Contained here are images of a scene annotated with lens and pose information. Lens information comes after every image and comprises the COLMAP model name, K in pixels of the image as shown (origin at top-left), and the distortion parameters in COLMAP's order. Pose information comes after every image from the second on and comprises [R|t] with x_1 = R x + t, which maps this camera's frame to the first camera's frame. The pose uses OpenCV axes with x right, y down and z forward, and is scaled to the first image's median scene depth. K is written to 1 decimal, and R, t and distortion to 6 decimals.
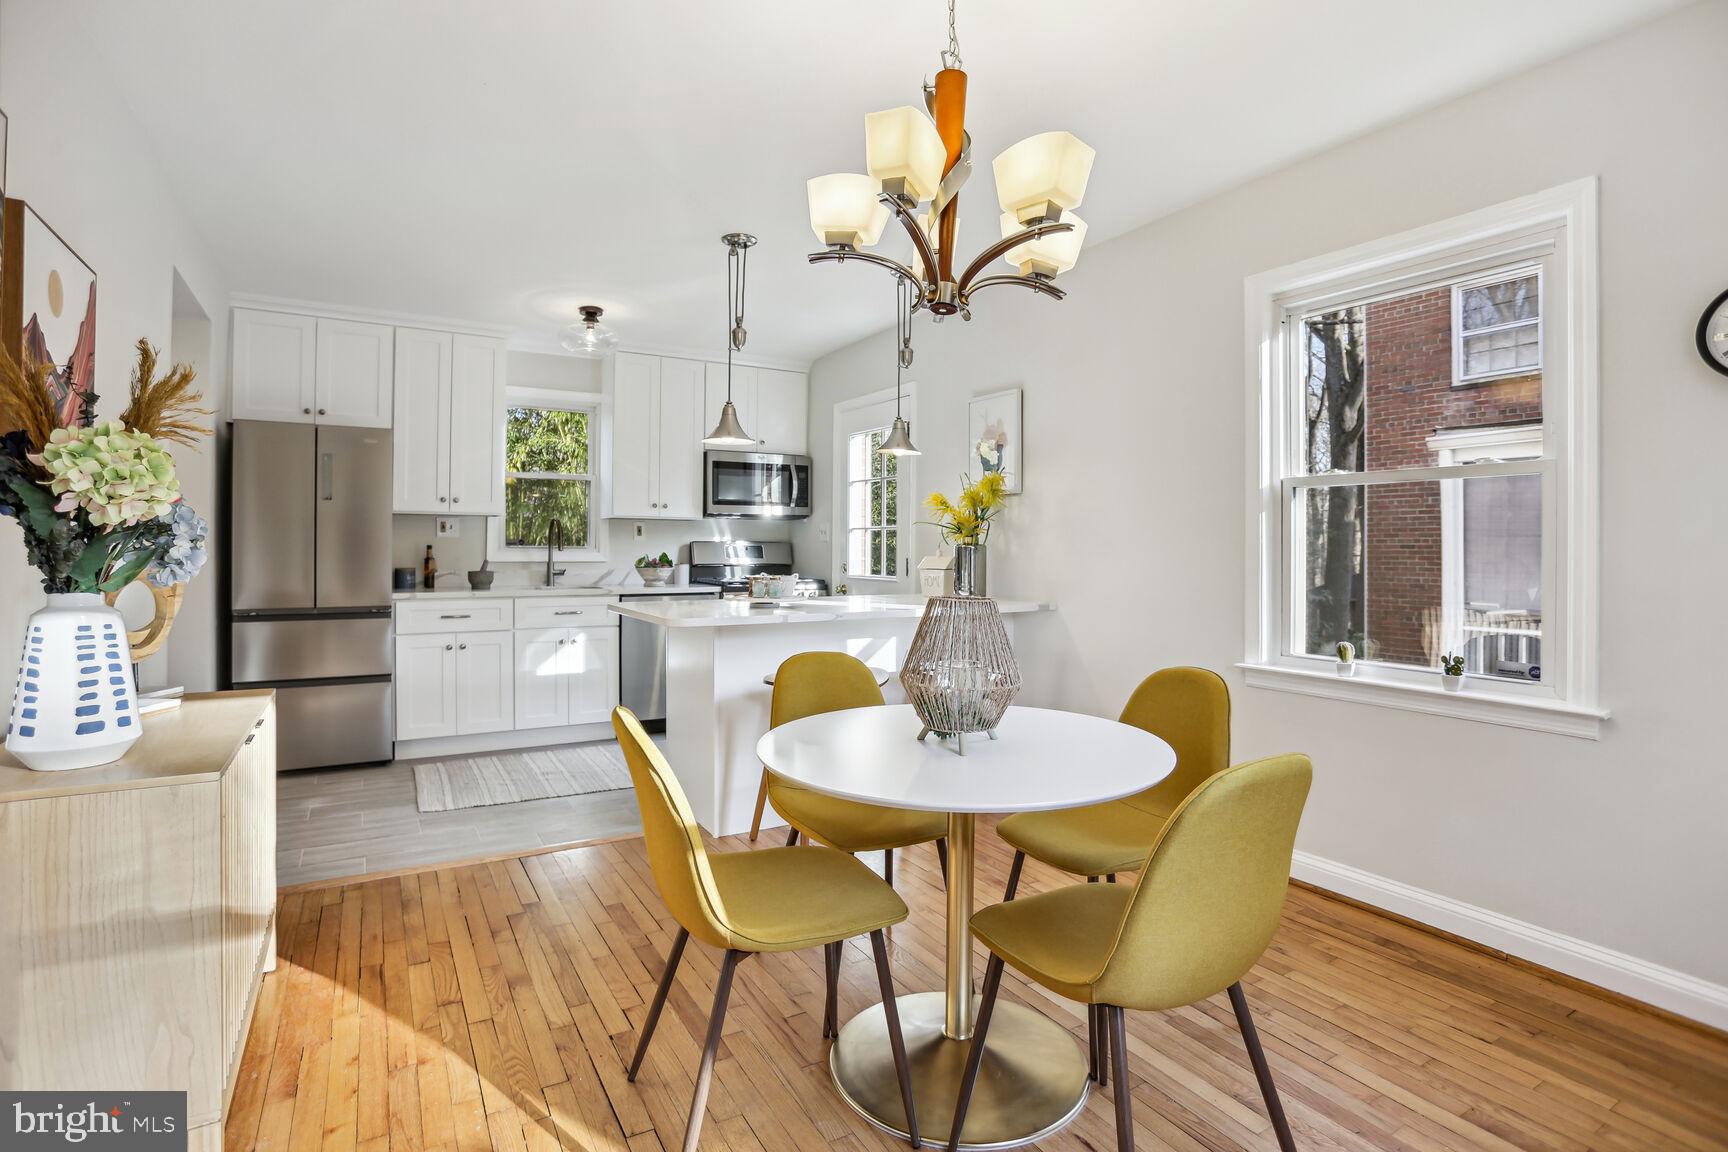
lens RADIAL K [[884.3, 0, 858.0], [0, 884.3, 551.7], [0, 0, 1]] dist [-0.048549, 0.019430]
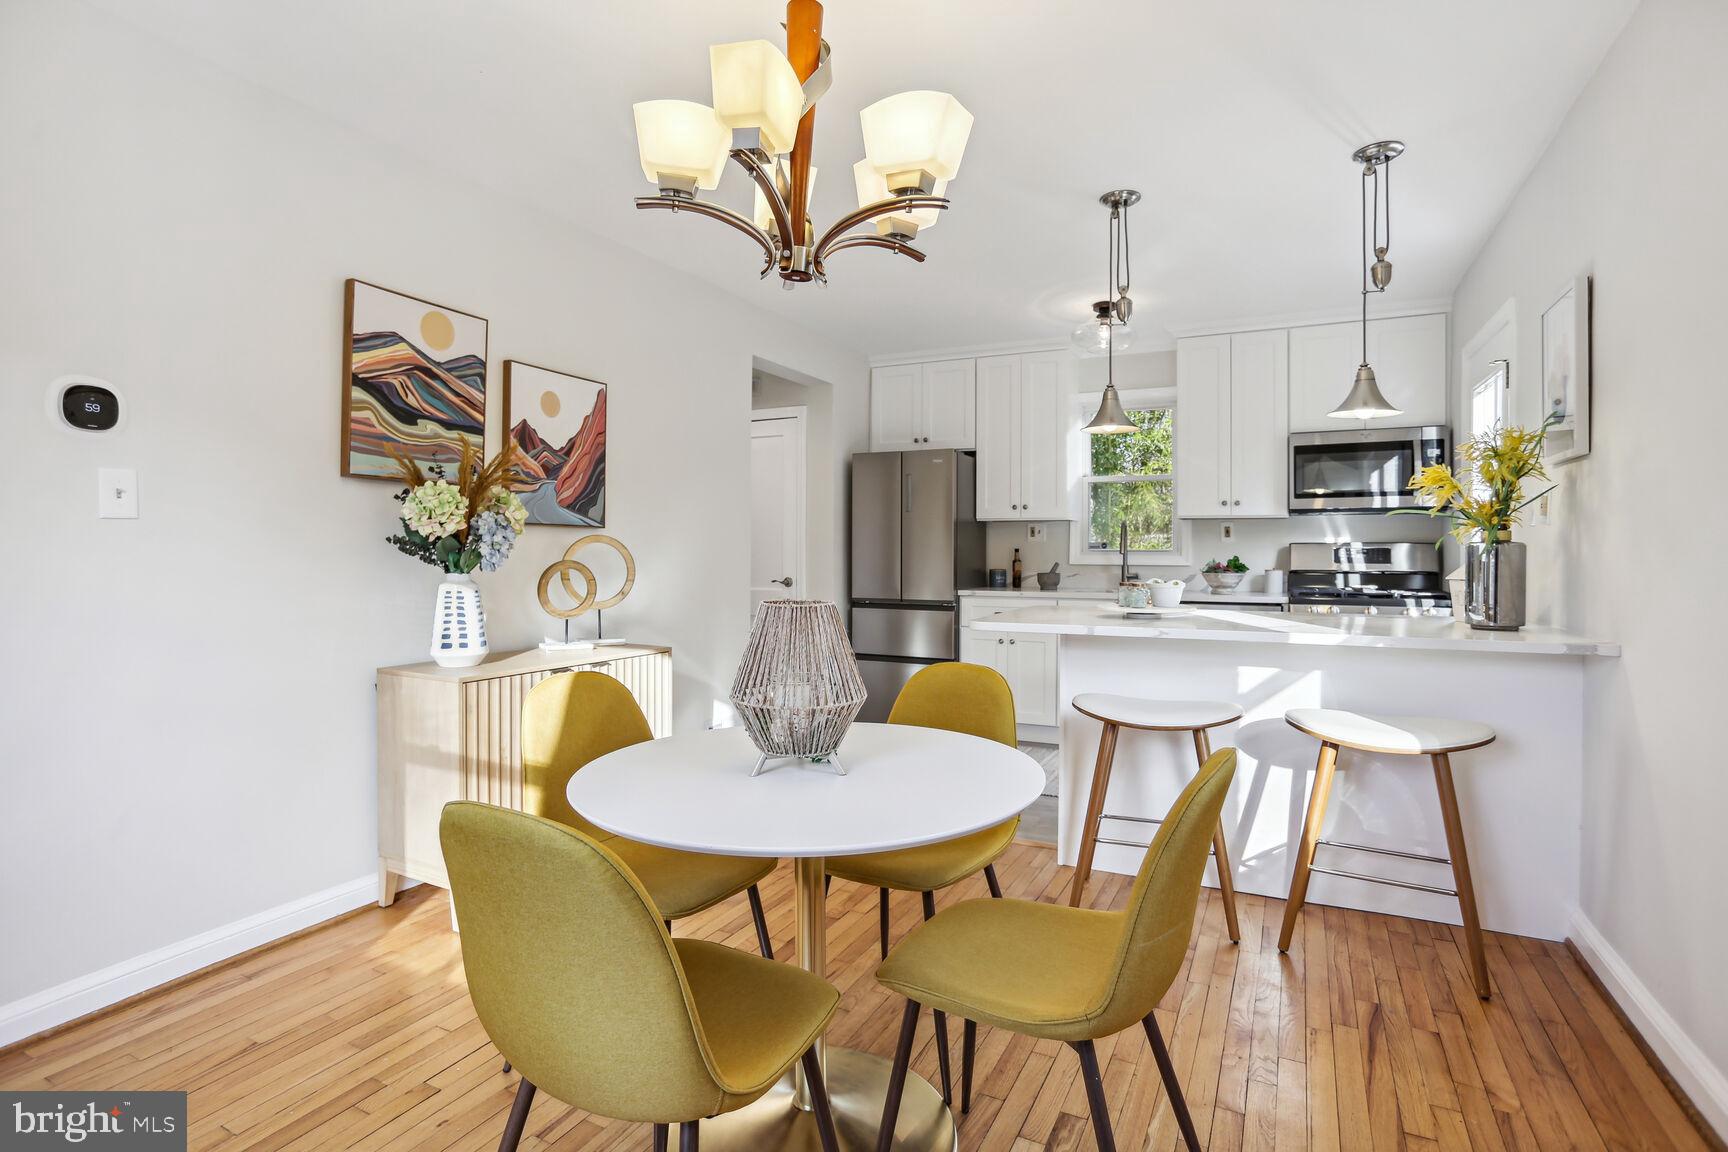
lens RADIAL K [[884.3, 0, 829.7], [0, 884.3, 566.4], [0, 0, 1]] dist [-0.048549, 0.019430]
pose [[0.514649, 0.011104, -0.857329, 0.375469], [-0.002802, 0.999933, 0.011269, 0.003239], [0.857396, -0.003397, 0.514646, 0.241166]]
